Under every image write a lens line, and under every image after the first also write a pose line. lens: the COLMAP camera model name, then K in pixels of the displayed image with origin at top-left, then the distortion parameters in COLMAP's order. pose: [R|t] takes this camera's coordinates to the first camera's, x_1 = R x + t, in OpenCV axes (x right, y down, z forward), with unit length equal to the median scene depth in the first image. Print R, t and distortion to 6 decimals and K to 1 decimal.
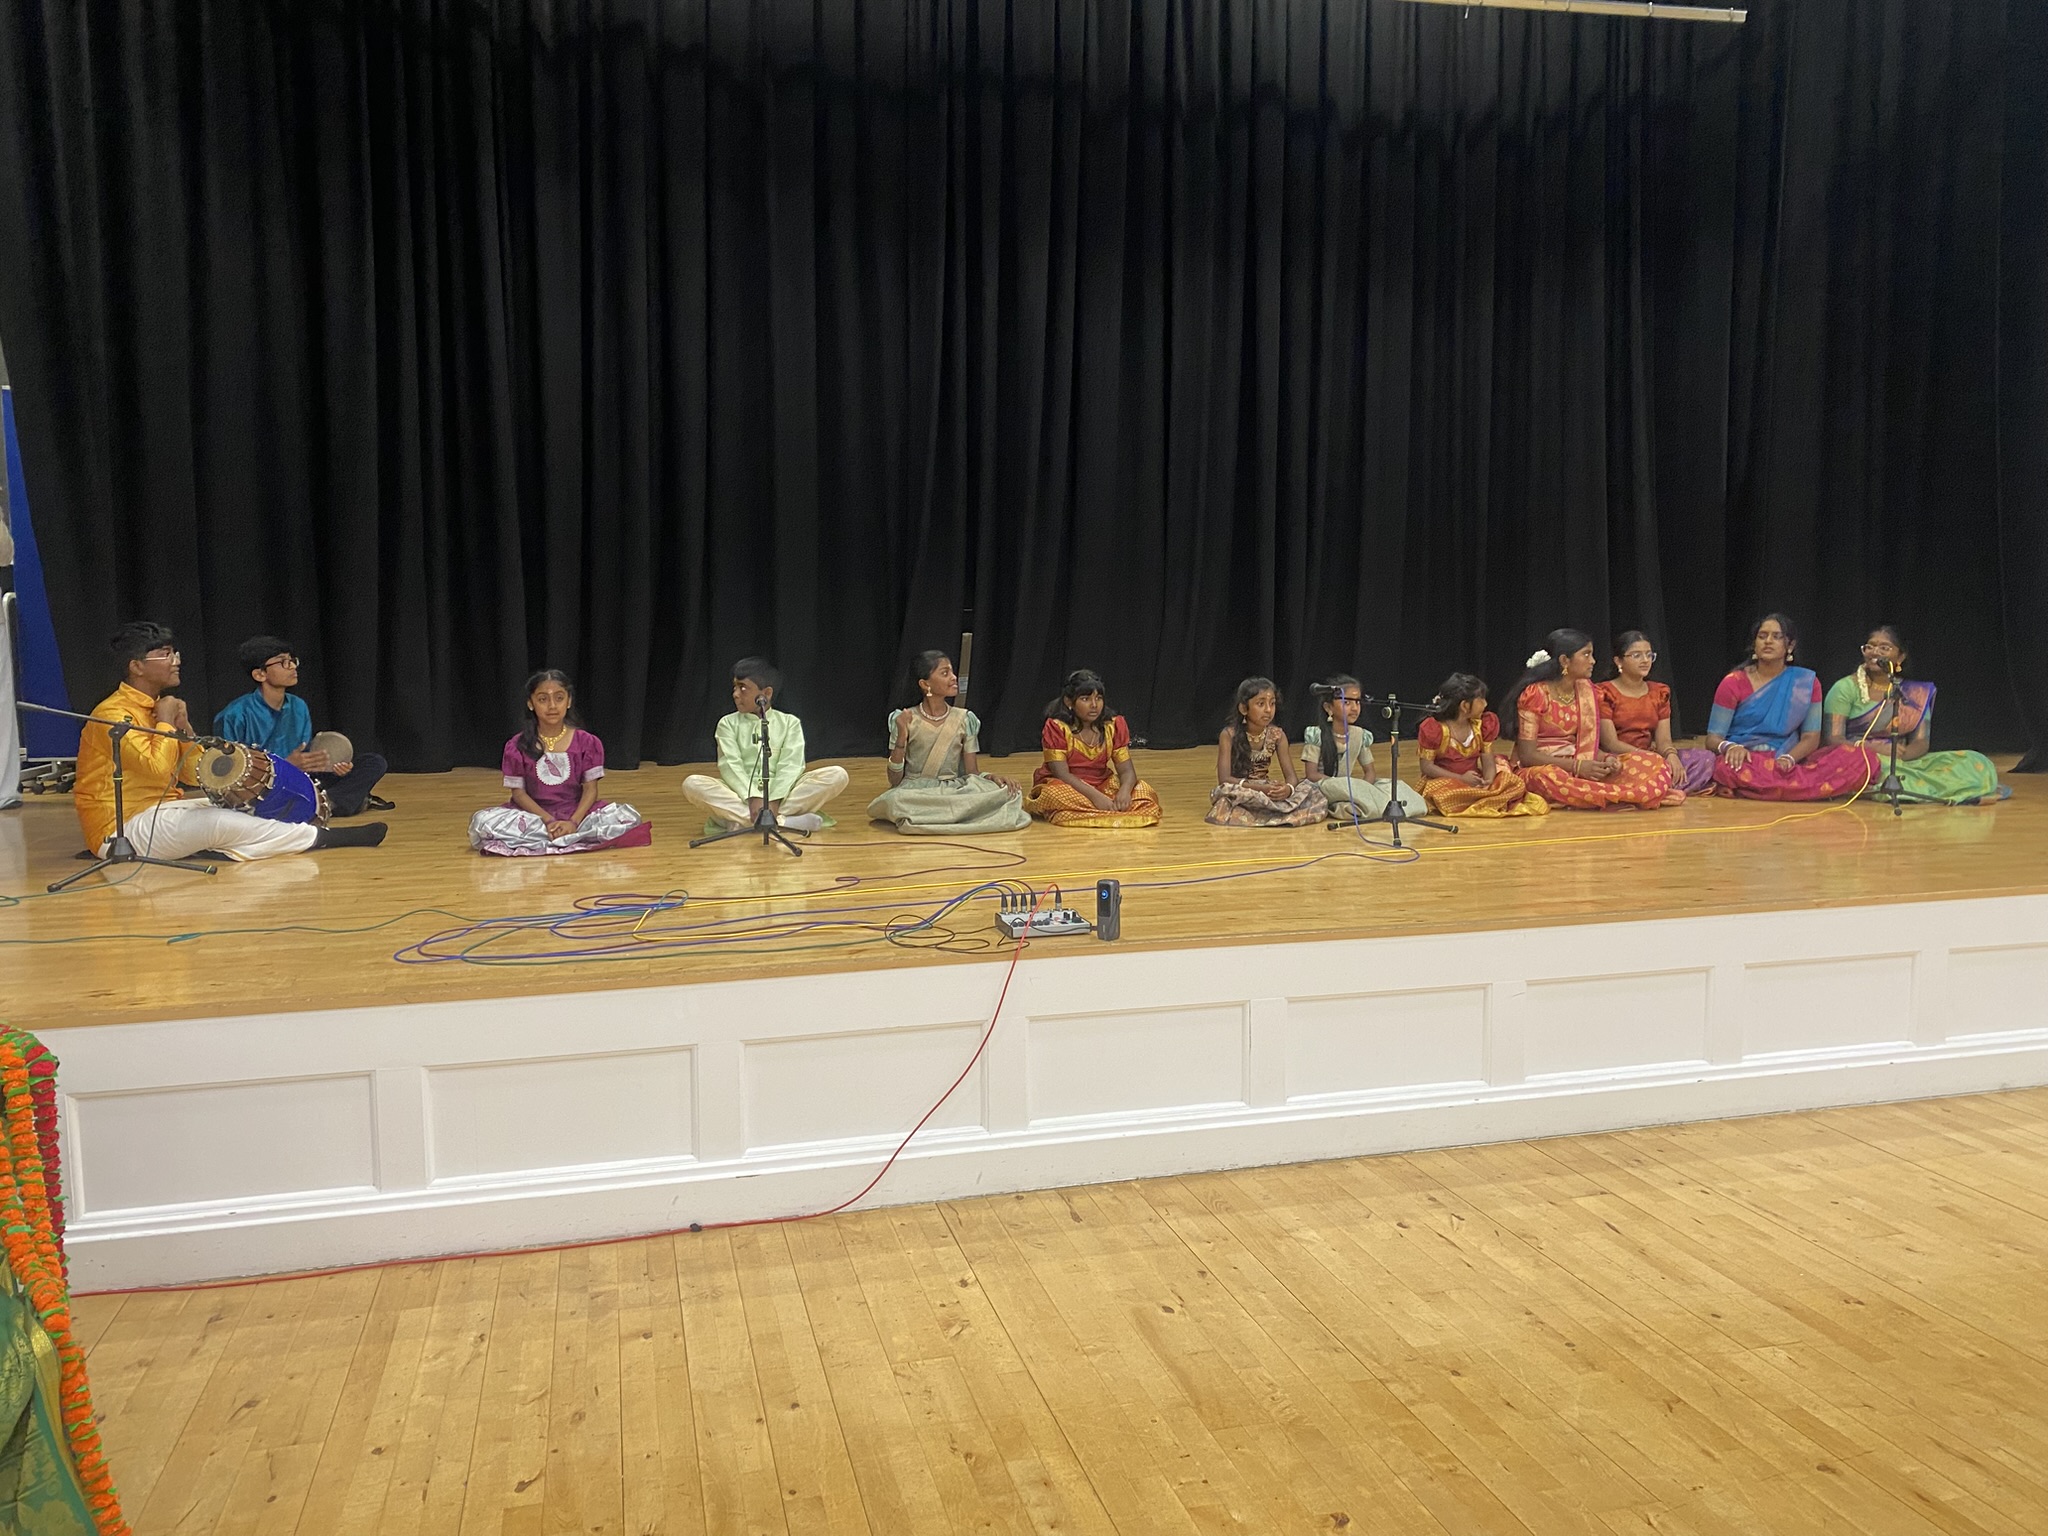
lens RADIAL K [[1596.3, 0, 1034.1], [0, 1596.3, 764.4], [0, 0, 1]] dist [0.039634, -0.058501]
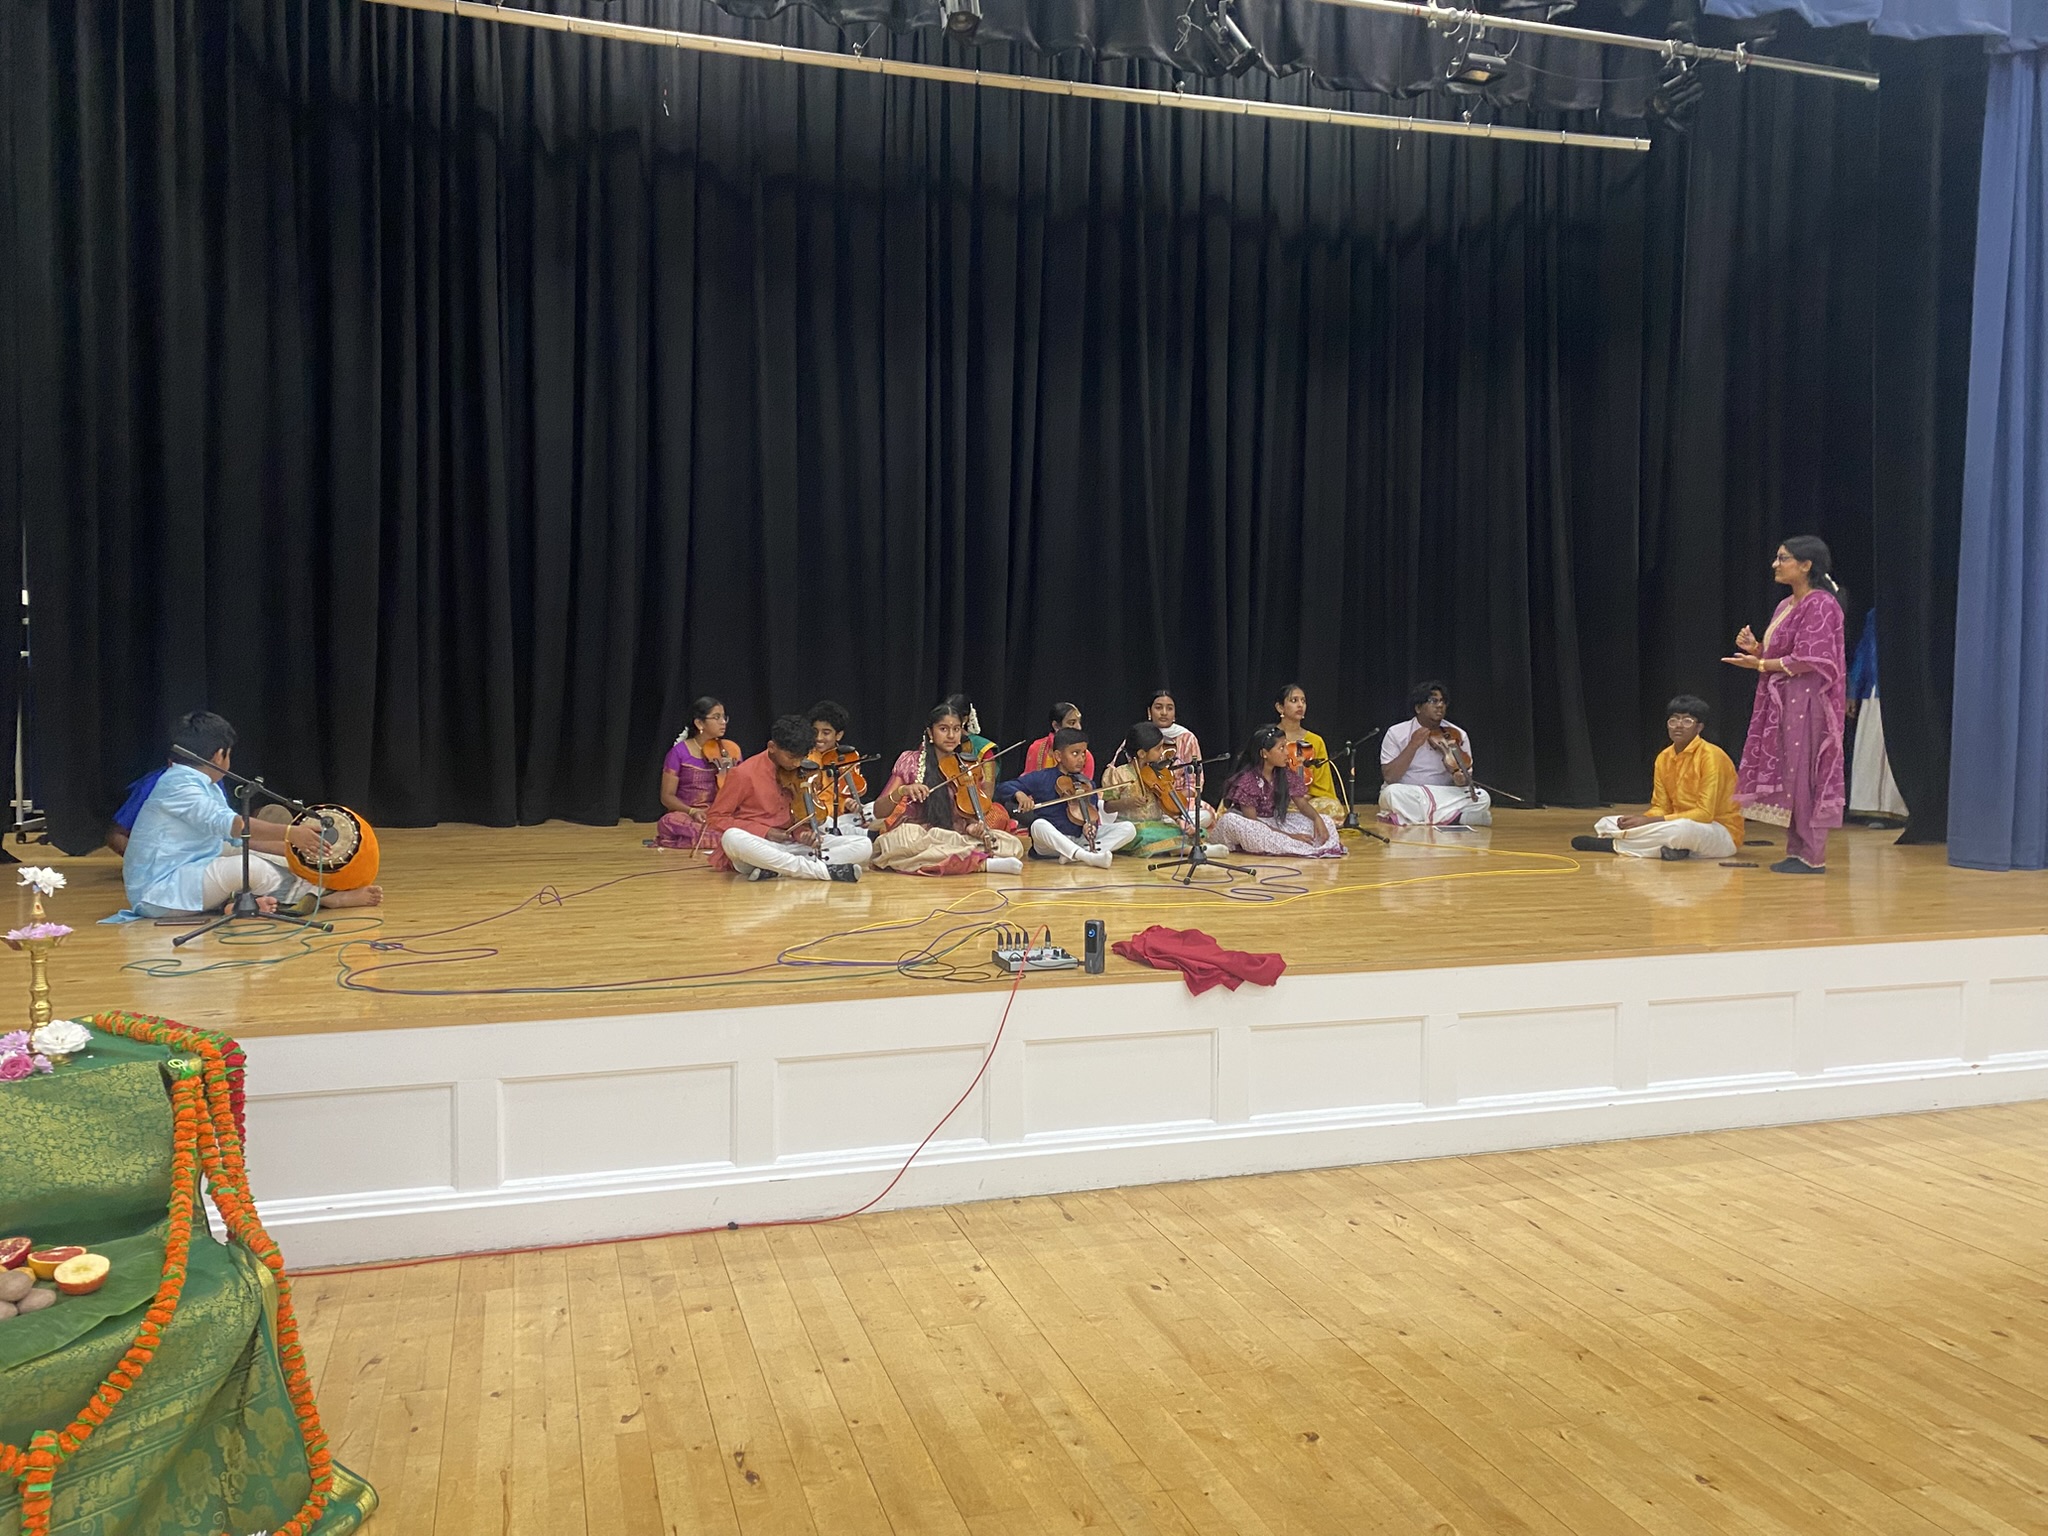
lens RADIAL K [[1626.5, 0, 1029.3], [0, 1626.5, 738.4], [0, 0, 1]] dist [0.051998, -0.095669]
pose [[0.999018, 0.010914, 0.042940, -0.055568], [-0.008480, 0.998368, -0.056475, 0.009492], [-0.043486, 0.056056, 0.997480, -0.174573]]
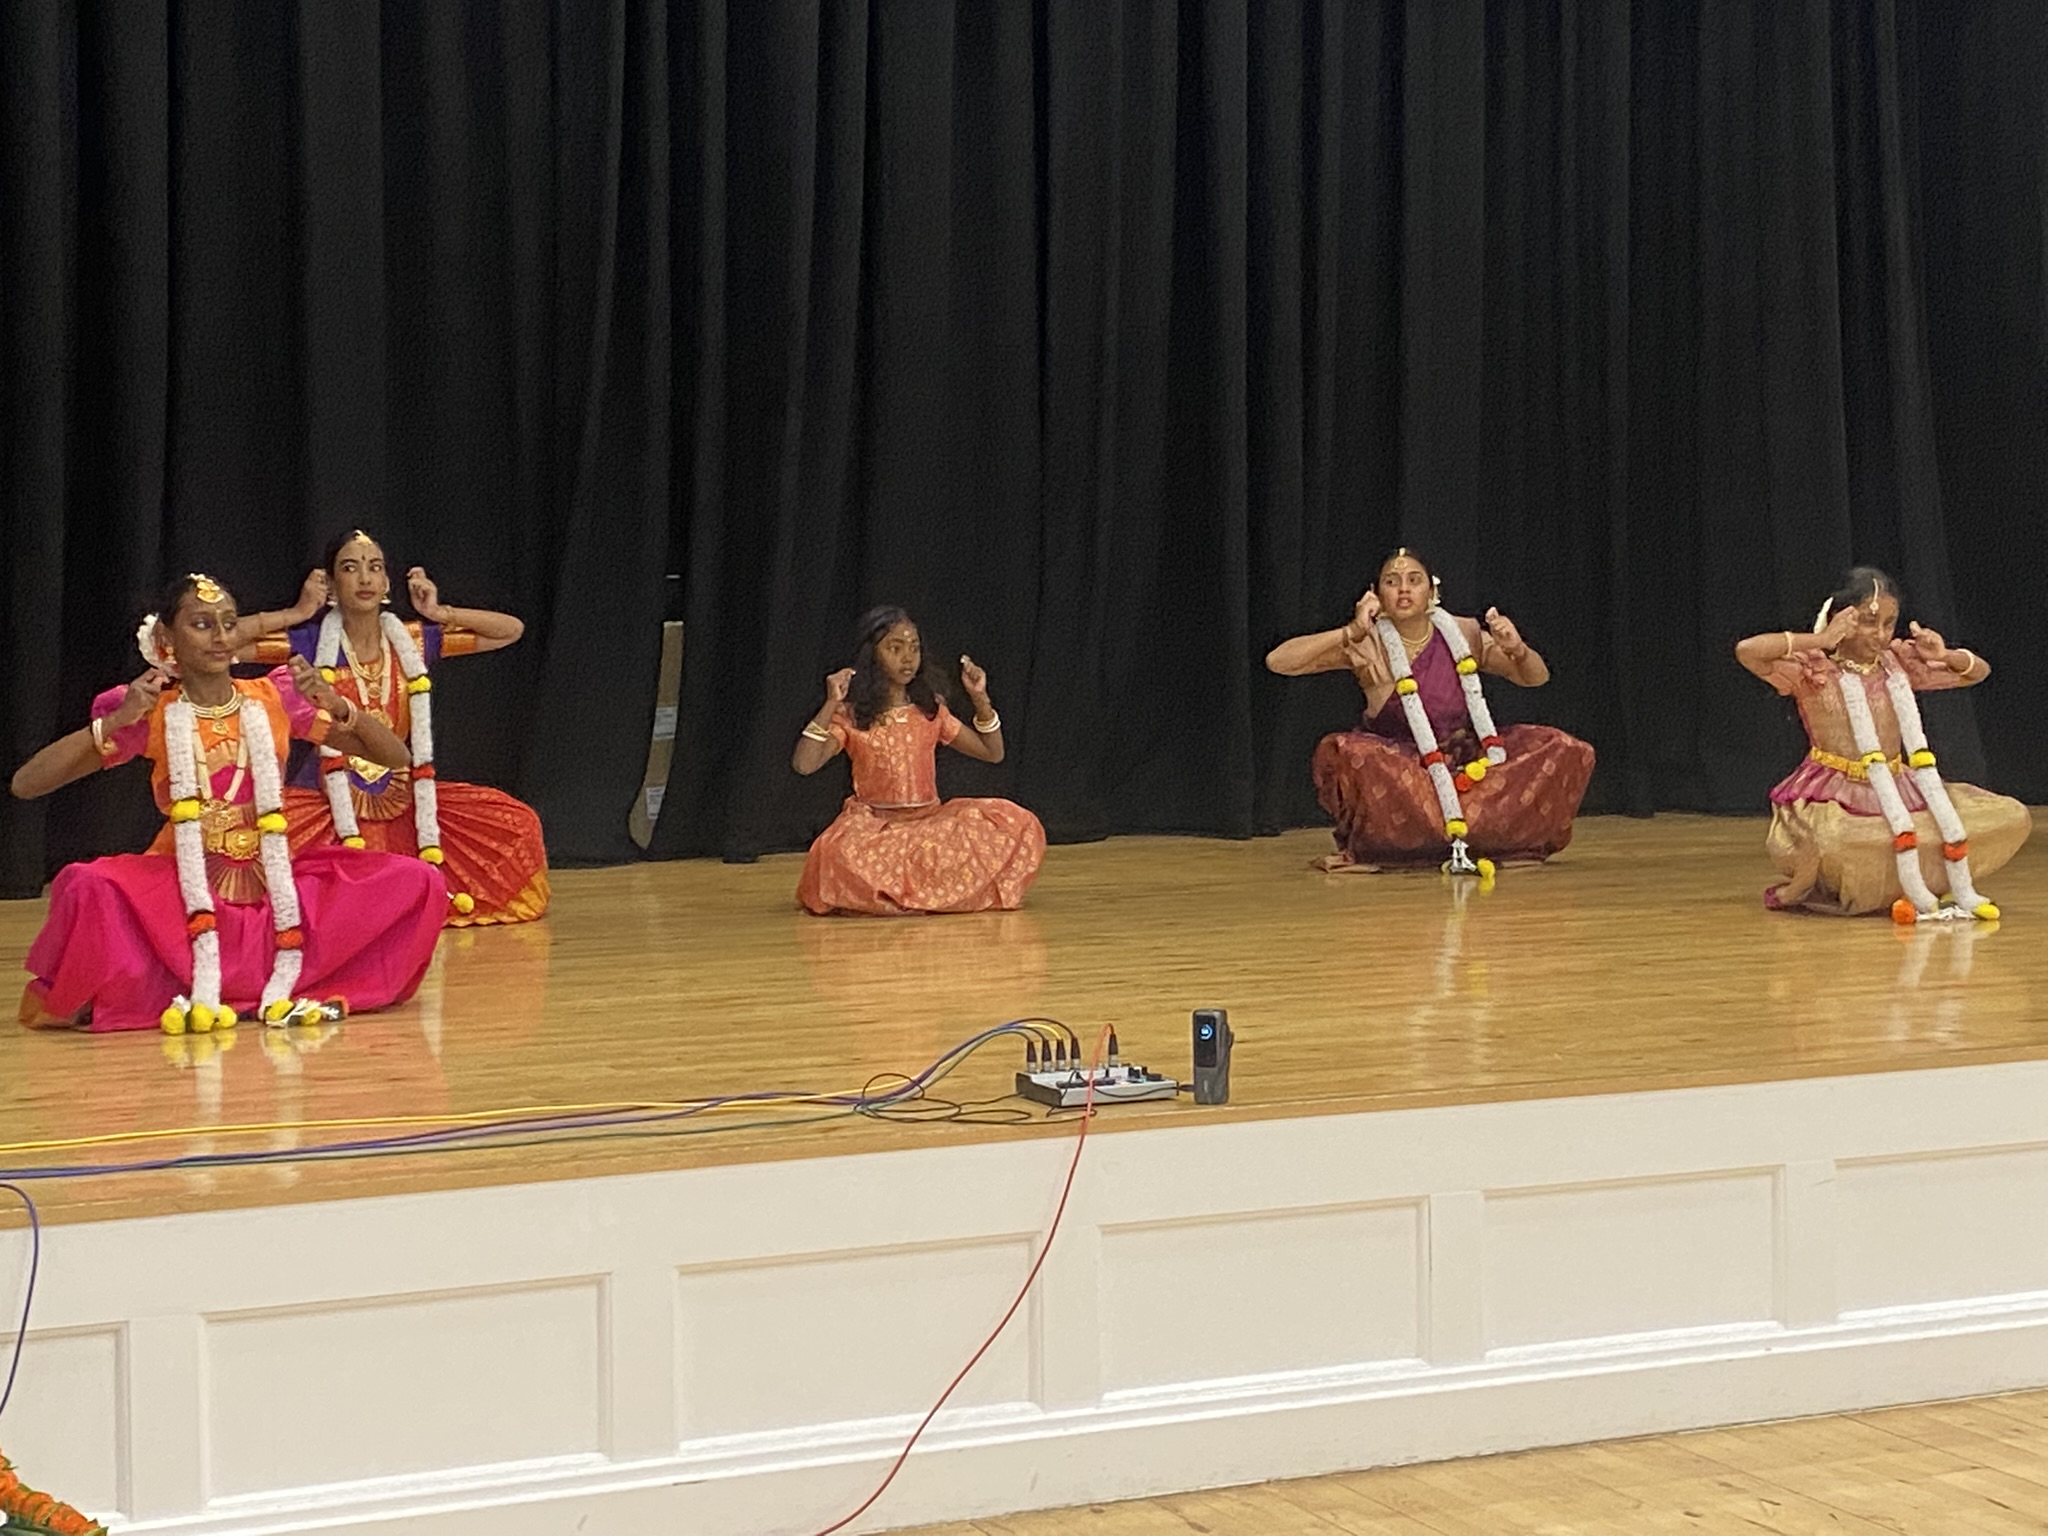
lens RADIAL K [[3676.0, 0, 1024.0], [0, 3676.0, 768.0], [0, 0, 1]] dist [0.056994, 0.214447]
pose [[0.988879, -0.014018, 0.148061, -0.260085], [0.020494, 0.998895, -0.042304, 0.040001], [-0.147305, 0.044868, 0.988073, -0.468240]]
